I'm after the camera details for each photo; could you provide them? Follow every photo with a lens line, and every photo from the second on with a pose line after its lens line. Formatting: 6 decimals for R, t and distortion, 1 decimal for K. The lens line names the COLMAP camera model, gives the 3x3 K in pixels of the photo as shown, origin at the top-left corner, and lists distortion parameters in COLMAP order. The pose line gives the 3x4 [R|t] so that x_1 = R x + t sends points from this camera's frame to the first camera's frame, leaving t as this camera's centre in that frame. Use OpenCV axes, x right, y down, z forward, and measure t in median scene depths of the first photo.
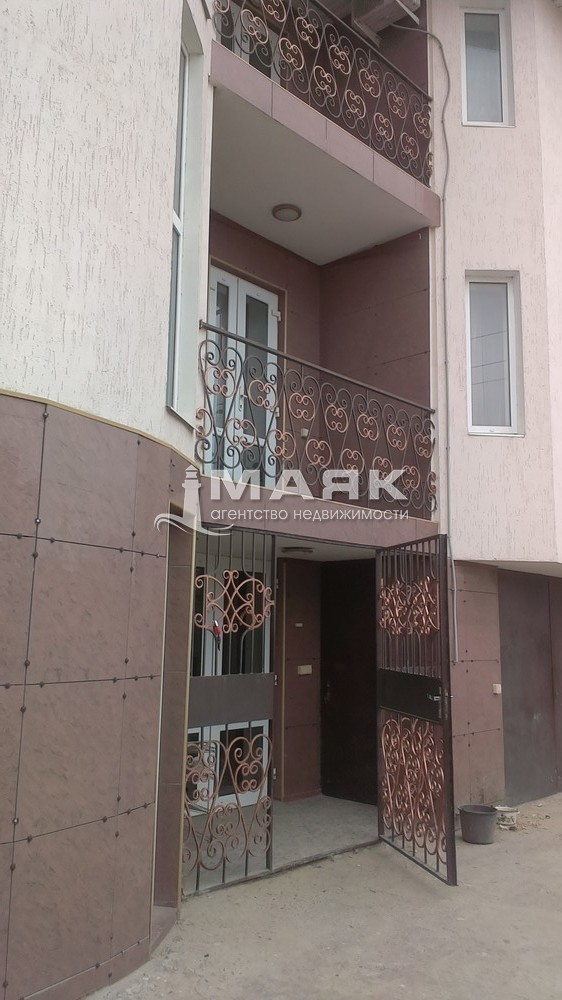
lens RADIAL K [[821.1, 0, 281.0], [0, 821.1, 500.0], [0, 0, 1]] dist [0.002448, -0.006285]
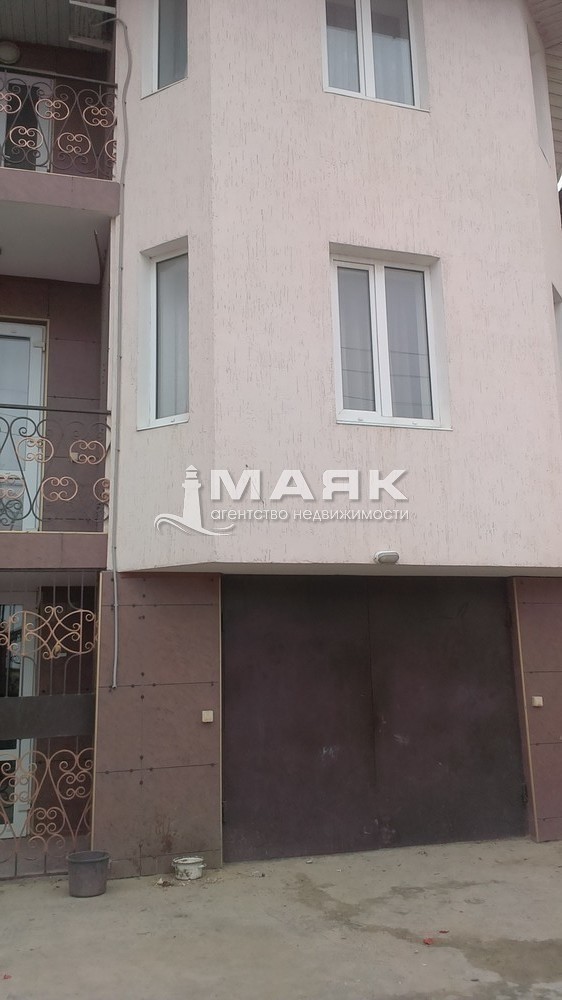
lens RADIAL K [[821.1, 0, 281.0], [0, 821.1, 500.0], [0, 0, 1]] dist [0.002448, -0.006285]
pose [[0.859291, -0.141243, -0.491598, 0.760749], [0.119262, 0.989953, -0.075961, 0.078805], [0.497388, 0.006644, 0.867503, 0.286344]]
